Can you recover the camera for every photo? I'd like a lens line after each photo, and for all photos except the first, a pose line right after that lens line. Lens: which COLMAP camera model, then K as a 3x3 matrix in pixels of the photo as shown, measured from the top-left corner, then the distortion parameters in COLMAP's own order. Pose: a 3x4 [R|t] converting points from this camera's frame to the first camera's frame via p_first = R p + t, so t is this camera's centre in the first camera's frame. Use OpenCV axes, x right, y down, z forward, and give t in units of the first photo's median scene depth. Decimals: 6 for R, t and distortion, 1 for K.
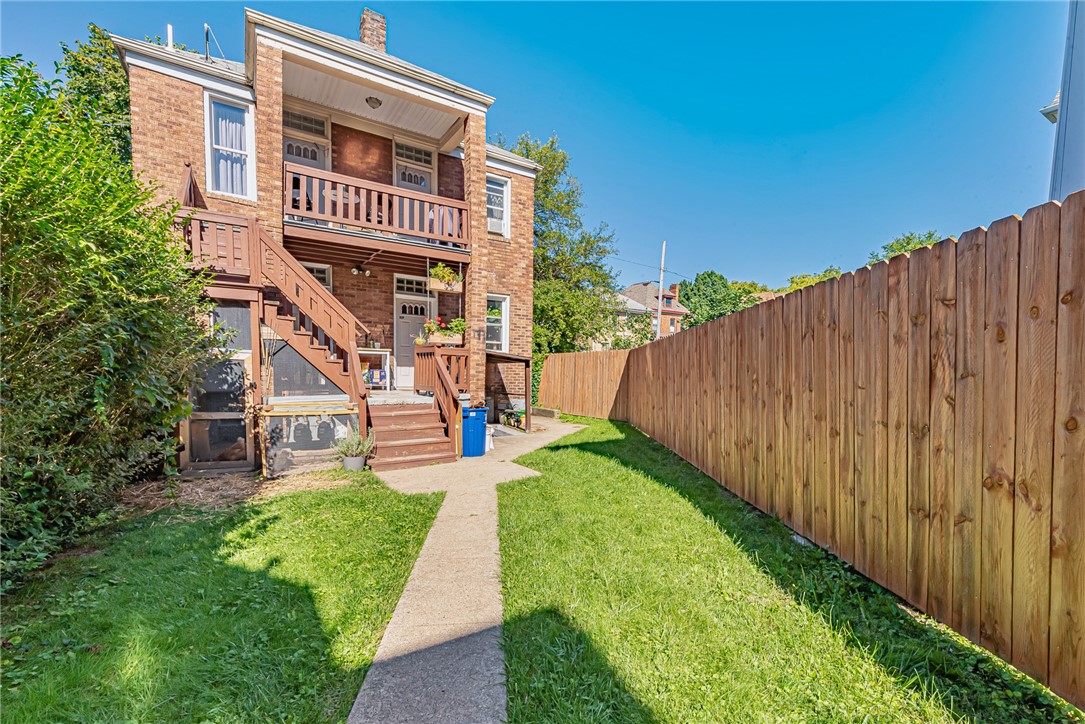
lens RADIAL K [[470.5, 0, 542.5], [0, 470.5, 362.0], [0, 0, 1]] dist [0.014708, -0.000486]
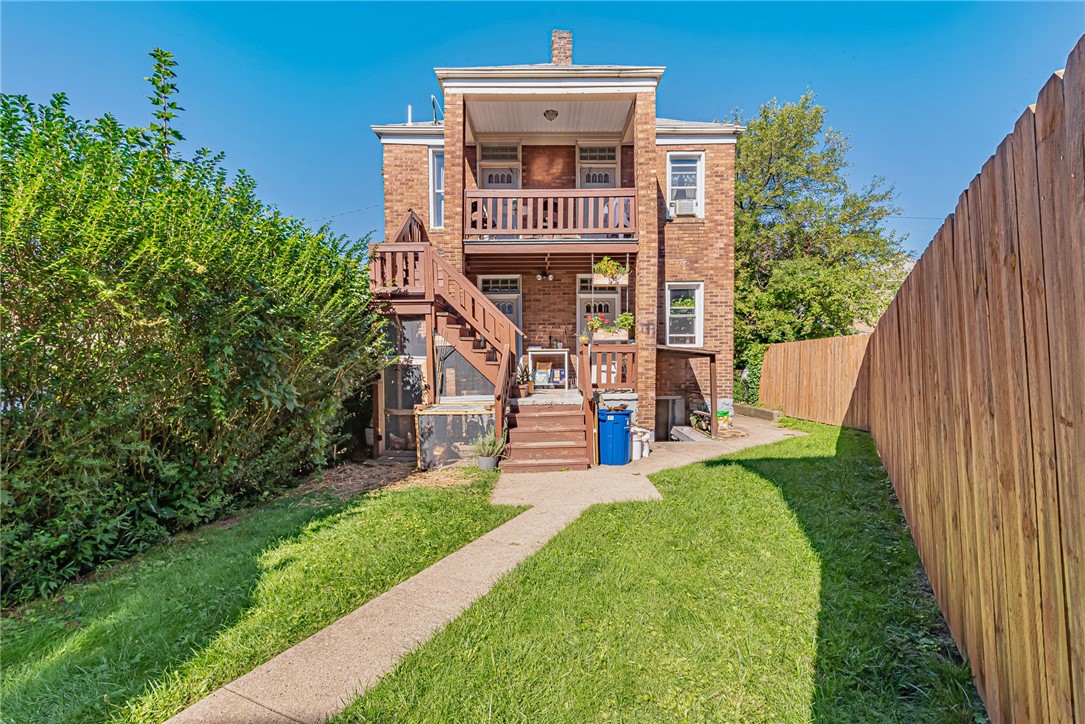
lens RADIAL K [[452.3, 0, 542.0], [0, 452.3, 354.7], [0, 0, 1]] dist [0.013523, -0.000311]
pose [[0.851822, -0.038662, -0.522402, 0.135607], [0.035788, 0.999238, -0.015596, -0.000941], [0.522607, -0.005411, 0.852557, 0.131435]]
